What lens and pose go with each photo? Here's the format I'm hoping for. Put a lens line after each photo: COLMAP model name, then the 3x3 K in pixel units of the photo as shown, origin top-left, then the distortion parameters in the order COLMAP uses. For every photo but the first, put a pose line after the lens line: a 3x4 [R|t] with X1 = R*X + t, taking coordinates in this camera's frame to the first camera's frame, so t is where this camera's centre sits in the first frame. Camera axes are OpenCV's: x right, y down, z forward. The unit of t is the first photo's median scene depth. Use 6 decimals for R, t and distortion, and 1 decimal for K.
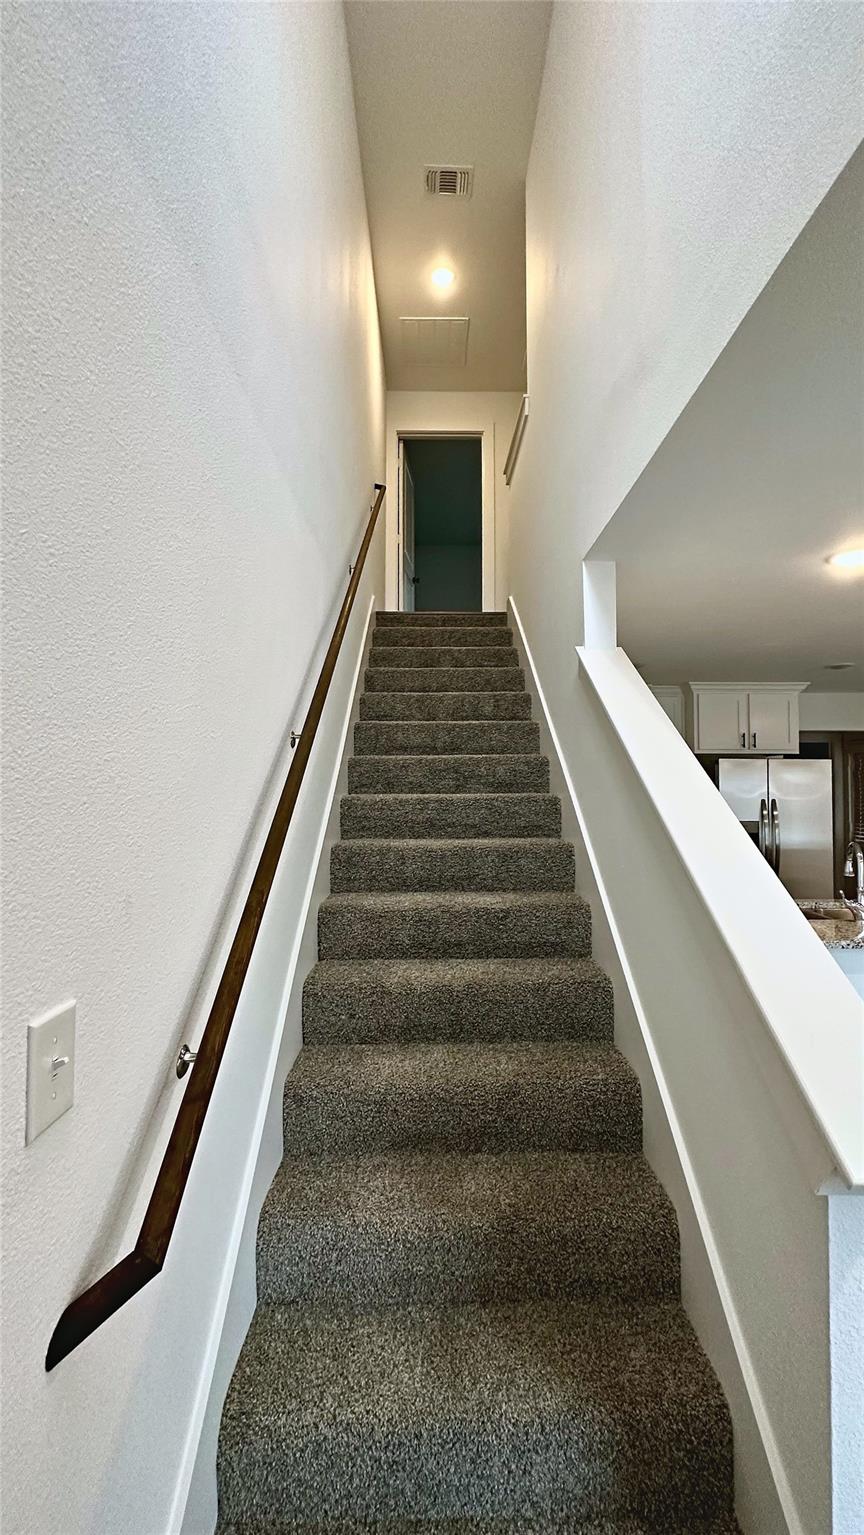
lens RADIAL K [[611.2, 0, 440.0], [0, 611.2, 769.8], [0, 0, 1]] dist [0.000496, 0.001335]
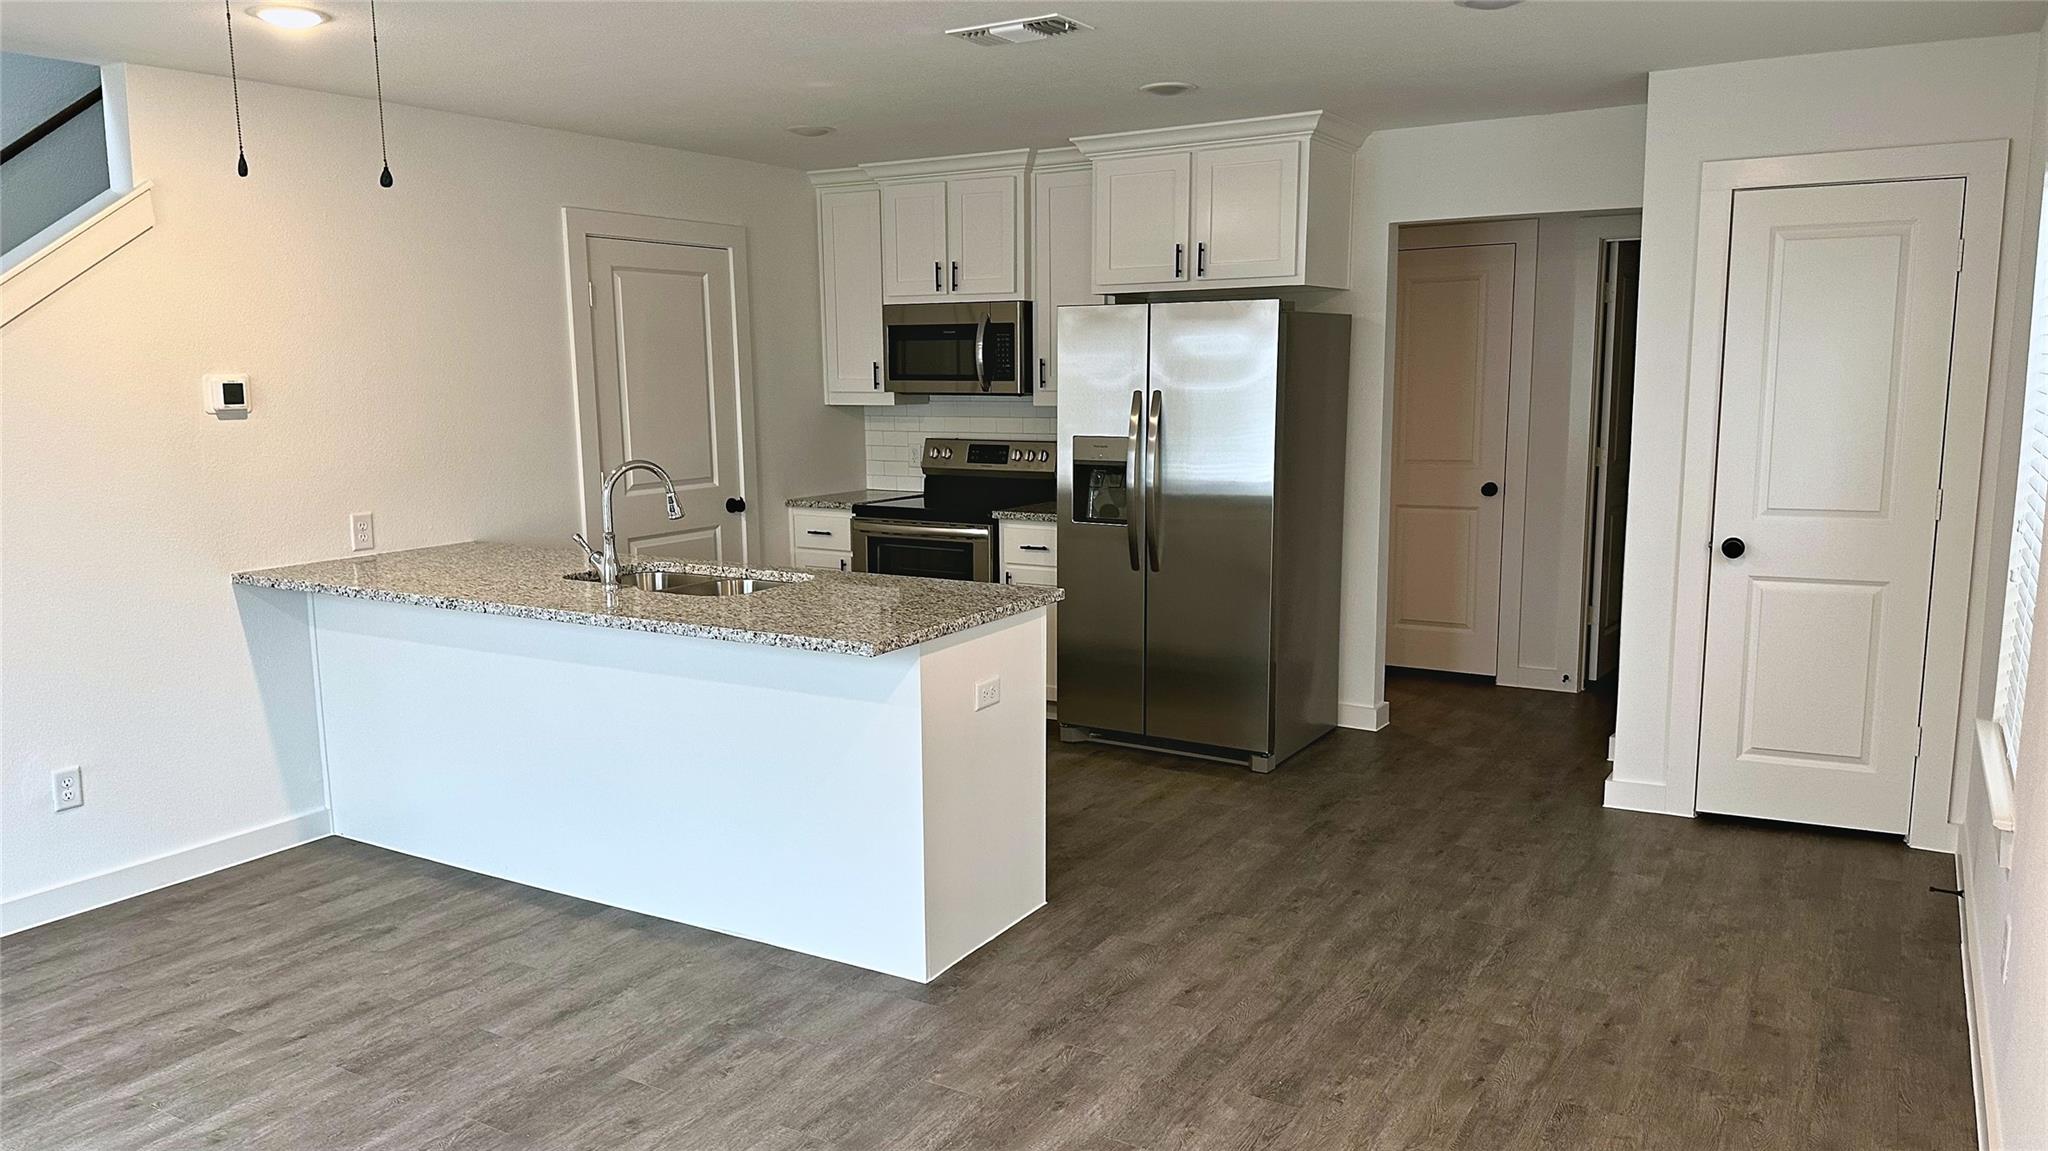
lens RADIAL K [[1430.6, 0, 1003.0], [0, 1430.6, 581.9], [0, 0, 1]] dist [0.060024, -0.072605]
pose [[0.849835, 0.066477, -0.522839, 1.026645], [0.025869, 0.985557, 0.167357, 0.005728], [0.526413, -0.155751, 0.835841, -0.004617]]
